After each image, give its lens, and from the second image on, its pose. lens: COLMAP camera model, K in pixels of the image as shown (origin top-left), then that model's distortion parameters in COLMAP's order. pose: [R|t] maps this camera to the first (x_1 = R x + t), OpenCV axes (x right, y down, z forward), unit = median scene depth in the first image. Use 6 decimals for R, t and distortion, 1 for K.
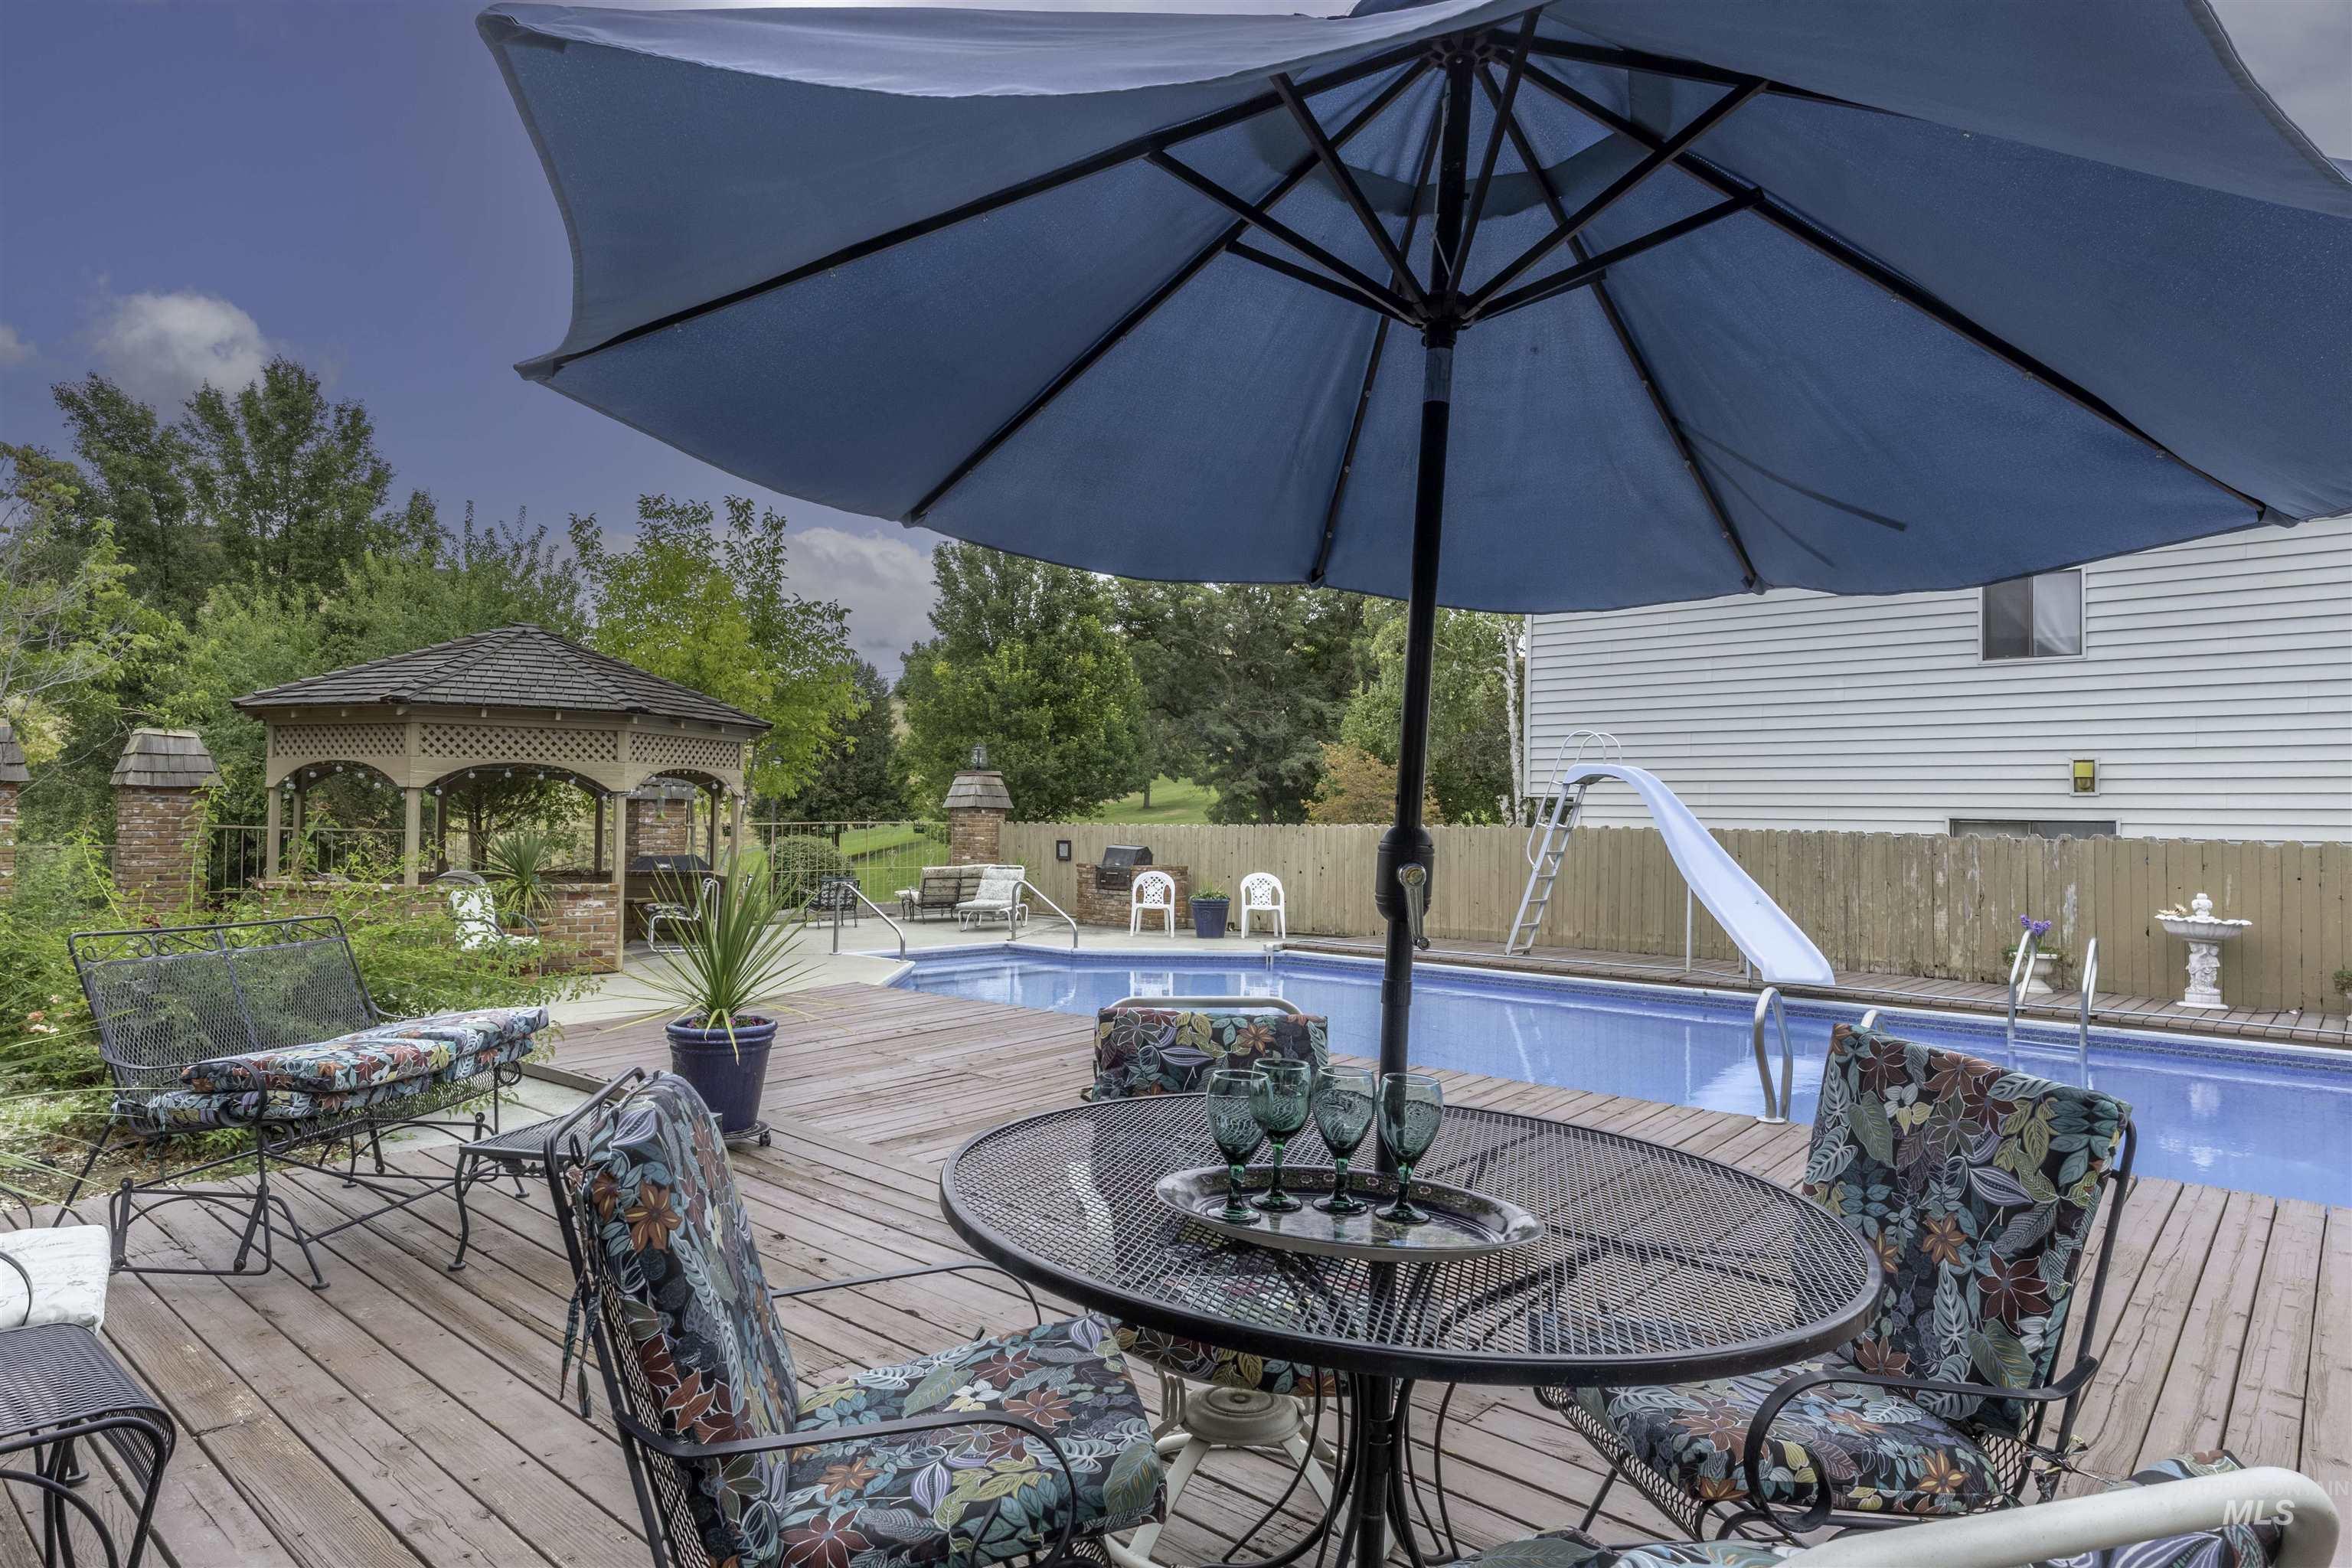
lens RADIAL K [[1348.9, 0, 1175.4], [0, 1348.9, 786.4], [0, 0, 1]] dist [0.005615, 0.000569]
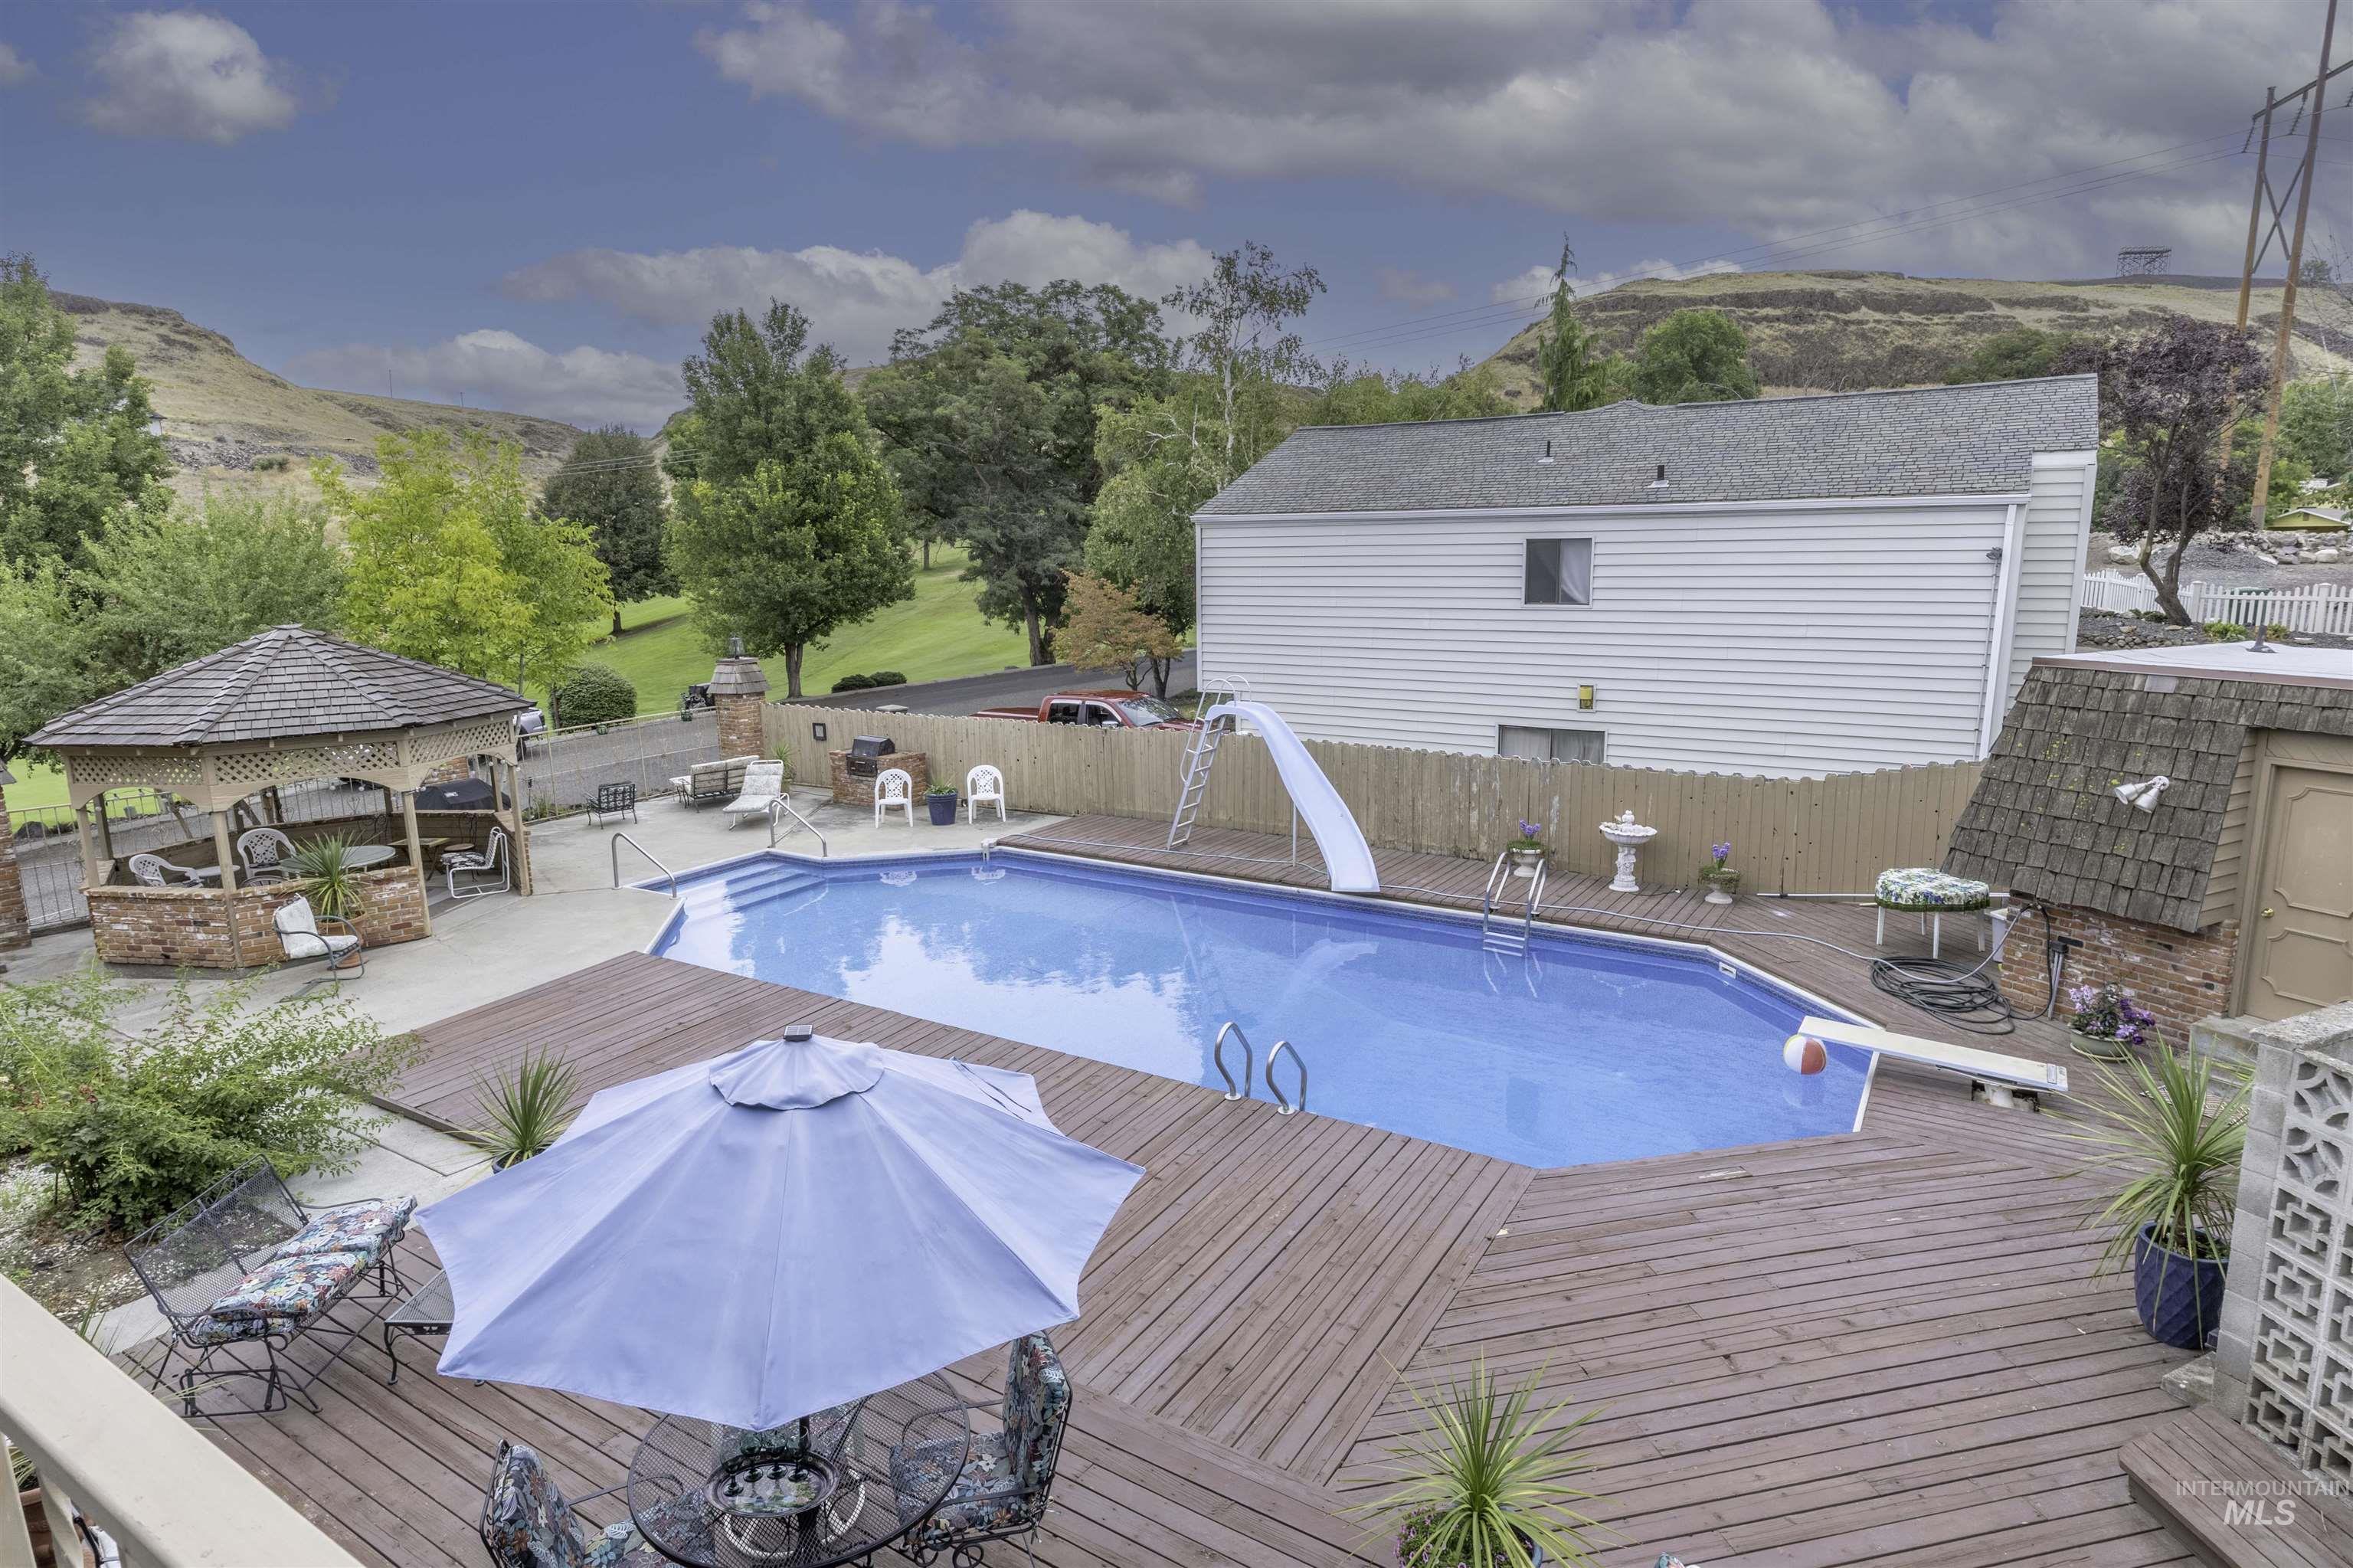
lens RADIAL K [[1284.1, 0, 1177.8], [0, 1284.1, 784.3], [0, 0, 1]] dist [0.009139, -0.002213]
pose [[0.986802, -0.058665, 0.150928, 0.060434], [0.025756, 0.977064, 0.211382, -0.158345], [-0.159867, -0.204705, 0.965680, -0.139228]]
